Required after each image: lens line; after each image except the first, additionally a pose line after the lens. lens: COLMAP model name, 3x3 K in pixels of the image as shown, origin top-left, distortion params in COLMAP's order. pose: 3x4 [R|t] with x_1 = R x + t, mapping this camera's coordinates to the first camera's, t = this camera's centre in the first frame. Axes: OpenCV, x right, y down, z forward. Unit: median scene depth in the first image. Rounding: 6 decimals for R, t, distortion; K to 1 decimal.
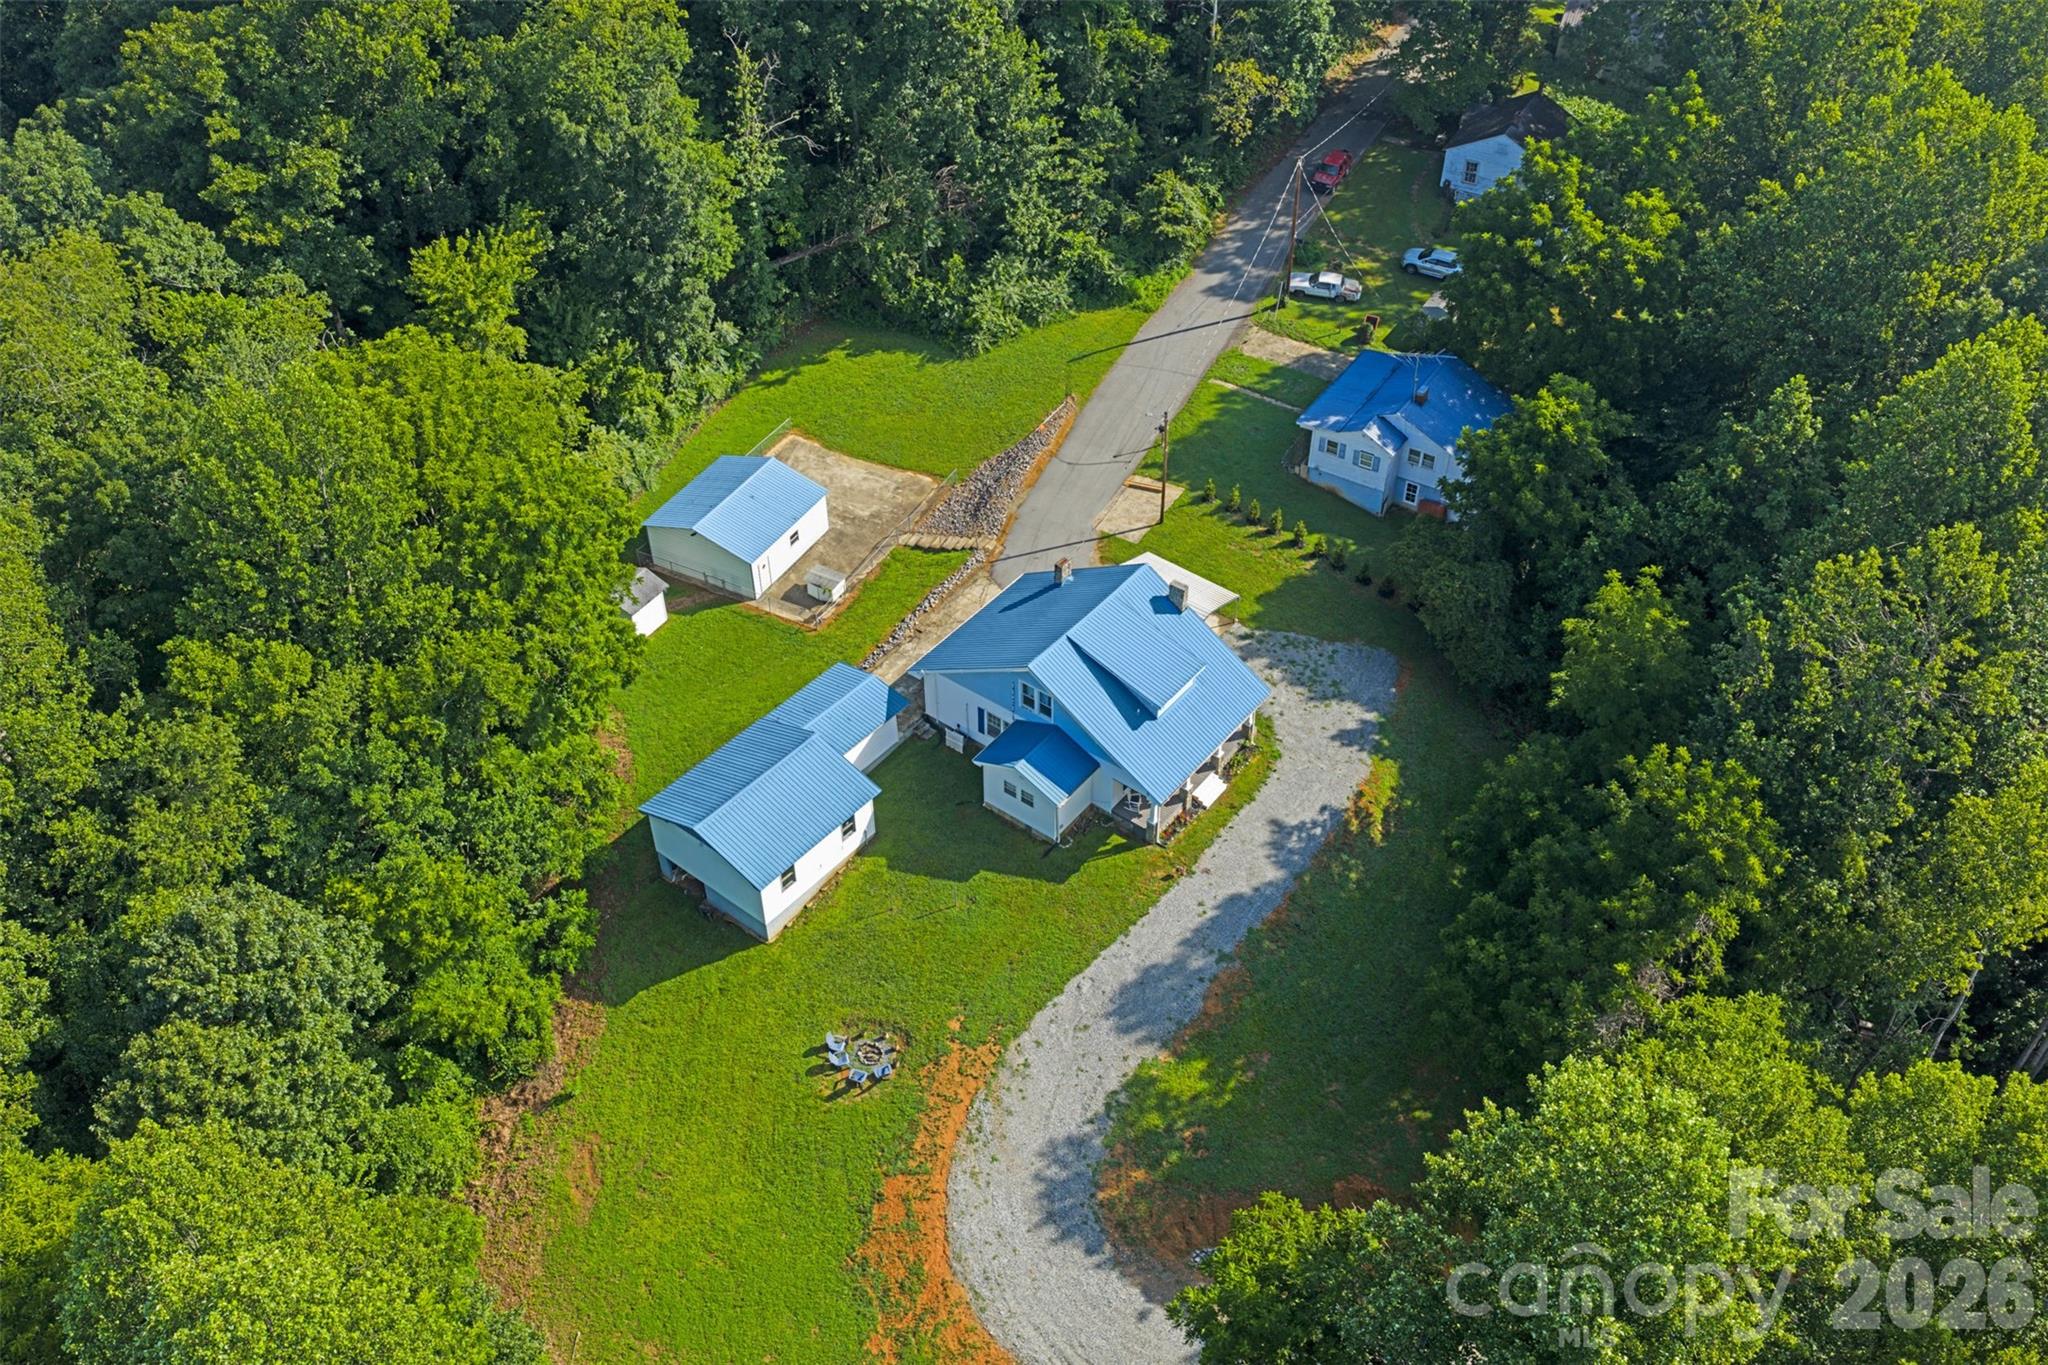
lens RADIAL K [[1691.6, 0, 1024.0], [0, 1691.6, 682.5], [0, 0, 1]] dist [0.010497, -0.002694]
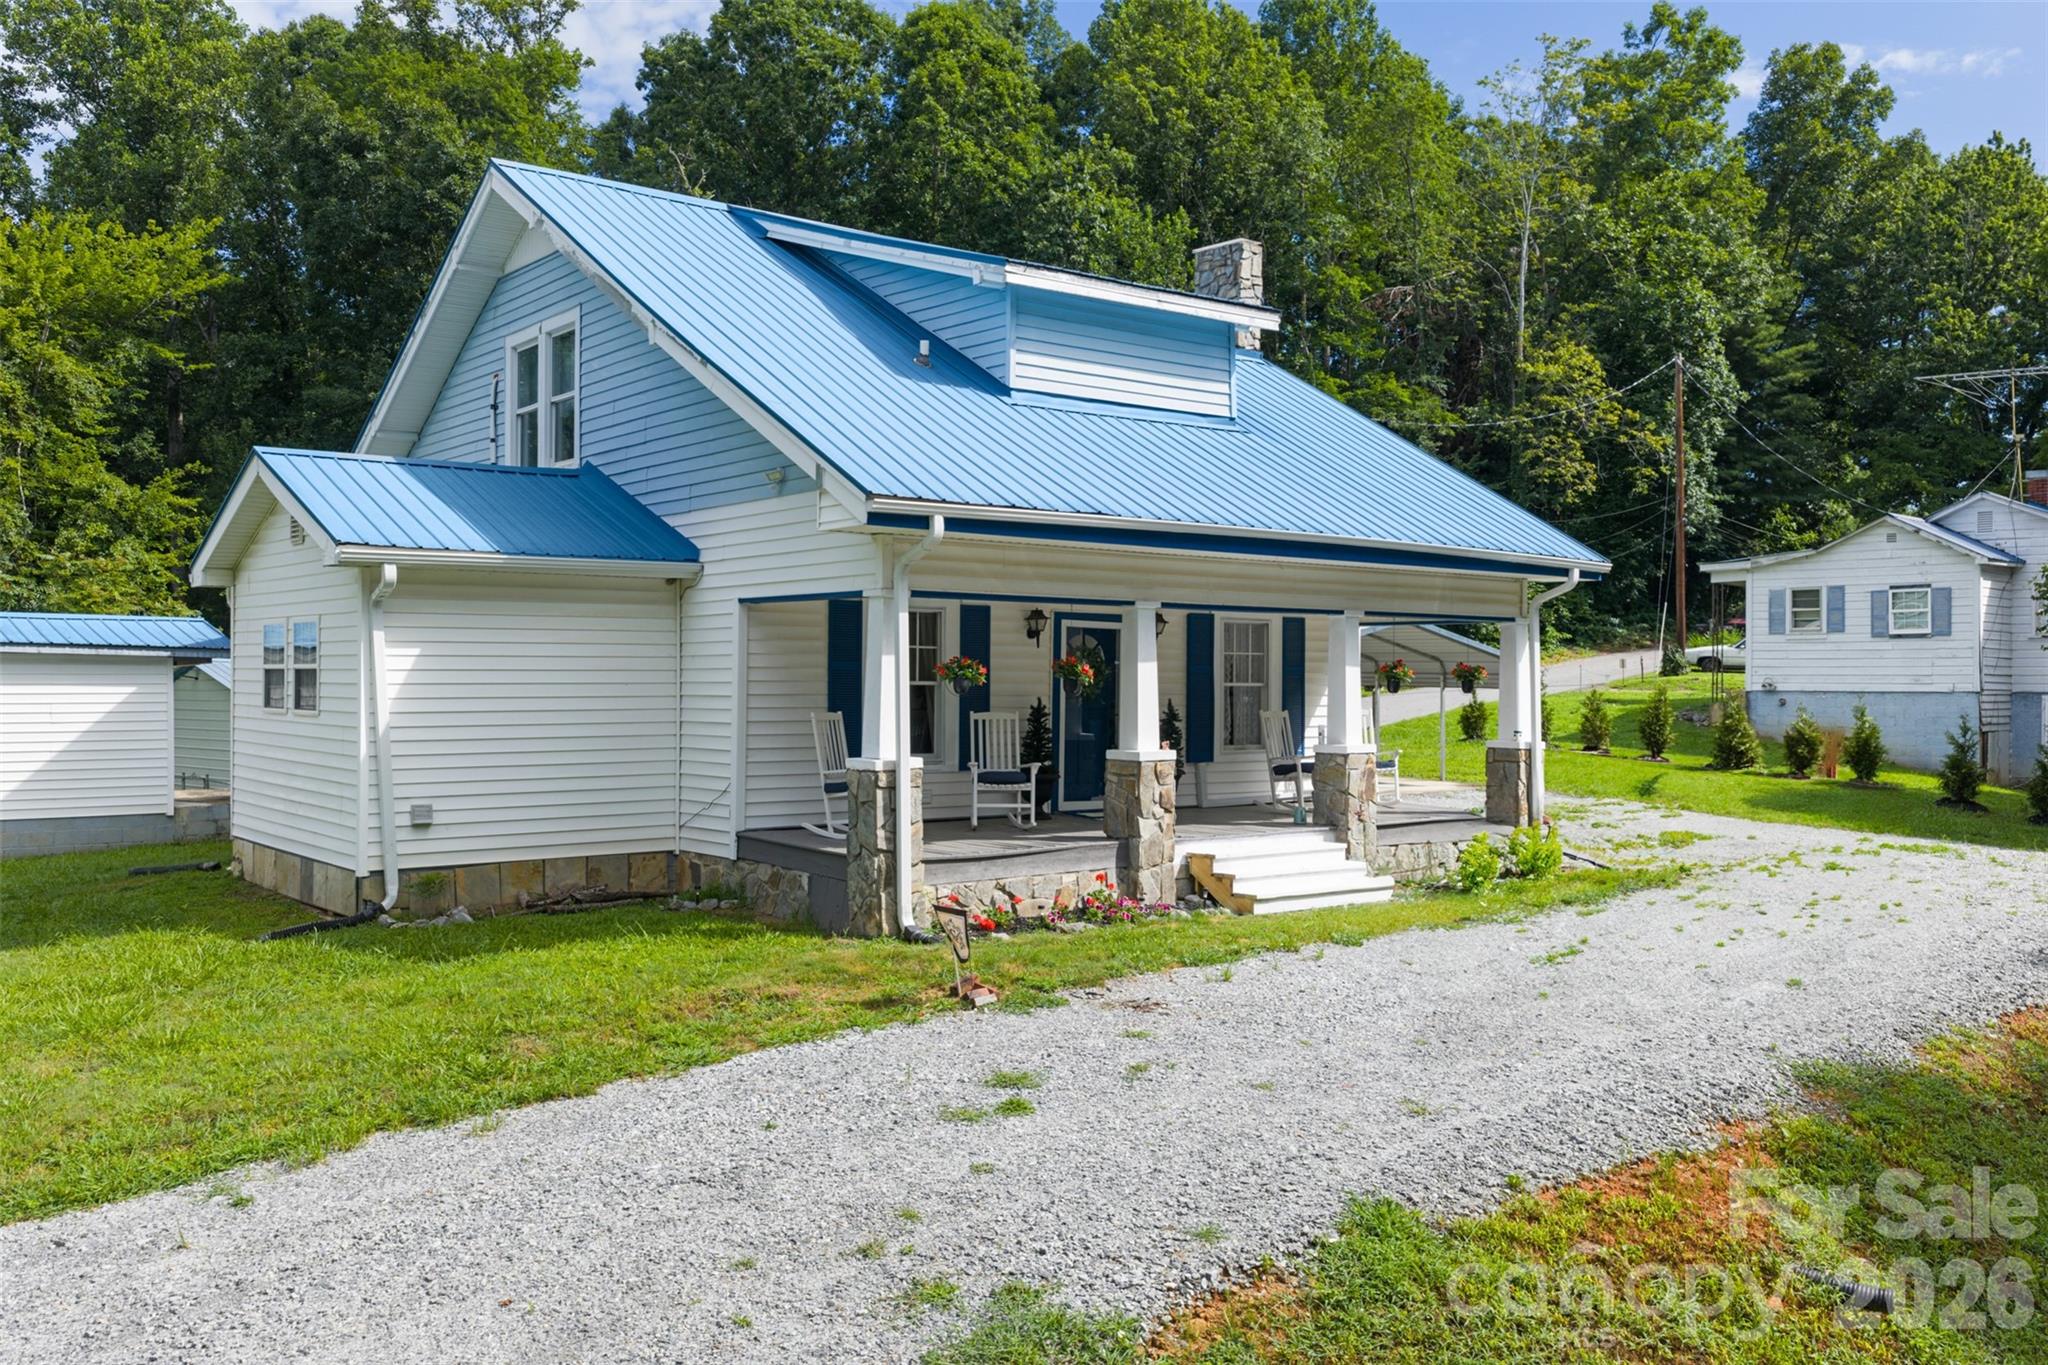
lens RADIAL K [[1731.6, 0, 1024.0], [0, 1731.6, 682.5], [0, 0, 1]] dist [0.016935, 0.000885]
pose [[0.969635, 0.005537, -0.244496, 0.133183], [-0.166979, 0.745428, -0.645334, 0.185940], [0.178680, 0.666563, 0.723717, 0.862137]]
